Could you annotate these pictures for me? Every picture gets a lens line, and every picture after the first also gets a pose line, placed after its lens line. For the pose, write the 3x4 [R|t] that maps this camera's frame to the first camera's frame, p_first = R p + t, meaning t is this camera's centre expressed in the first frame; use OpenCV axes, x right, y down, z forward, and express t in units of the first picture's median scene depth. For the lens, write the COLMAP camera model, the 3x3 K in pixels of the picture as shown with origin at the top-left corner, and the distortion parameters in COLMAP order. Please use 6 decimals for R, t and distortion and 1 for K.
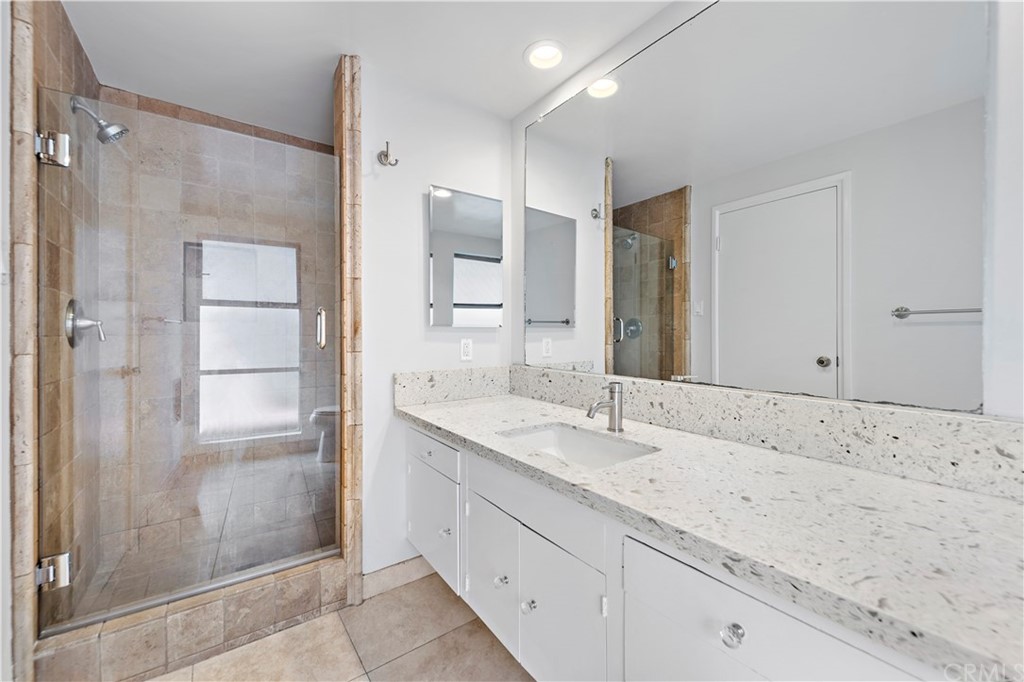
lens RADIAL K [[401.9, 0, 511.2], [0, 401.9, 334.3], [0, 0, 1]] dist [0.012338, -0.004842]
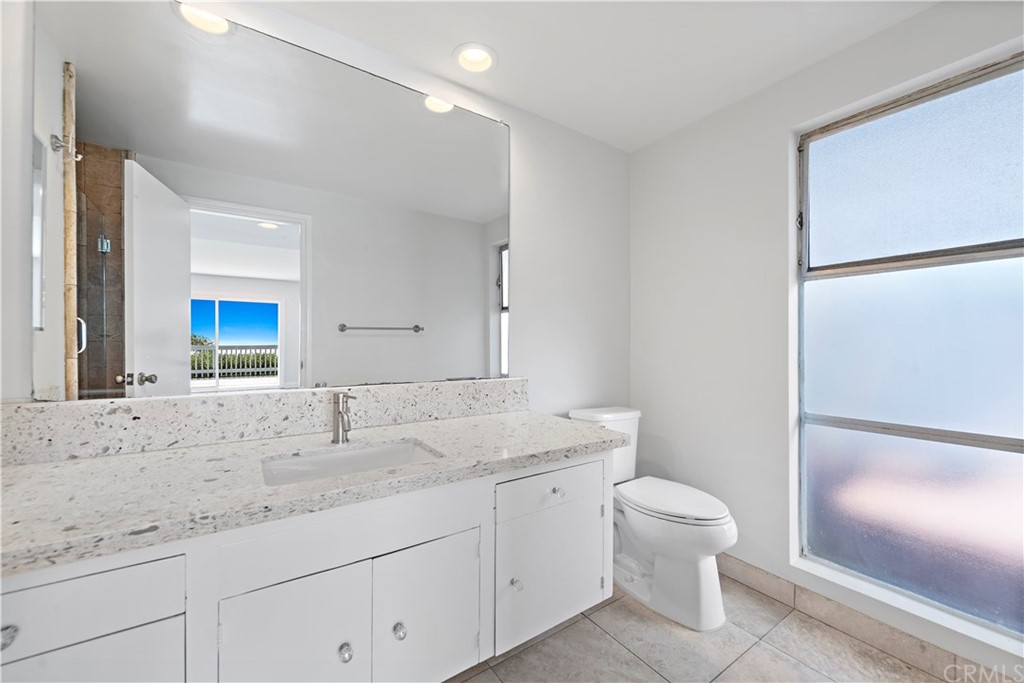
lens RADIAL K [[401.9, 0, 511.2], [0, 401.9, 334.8], [0, 0, 1]] dist [0.012338, -0.004842]
pose [[0.026375, 0.027714, 0.999268, -0.845926], [0.001861, 0.999613, -0.027773, 0.013277], [-0.999650, 0.002592, 0.026313, 0.688121]]
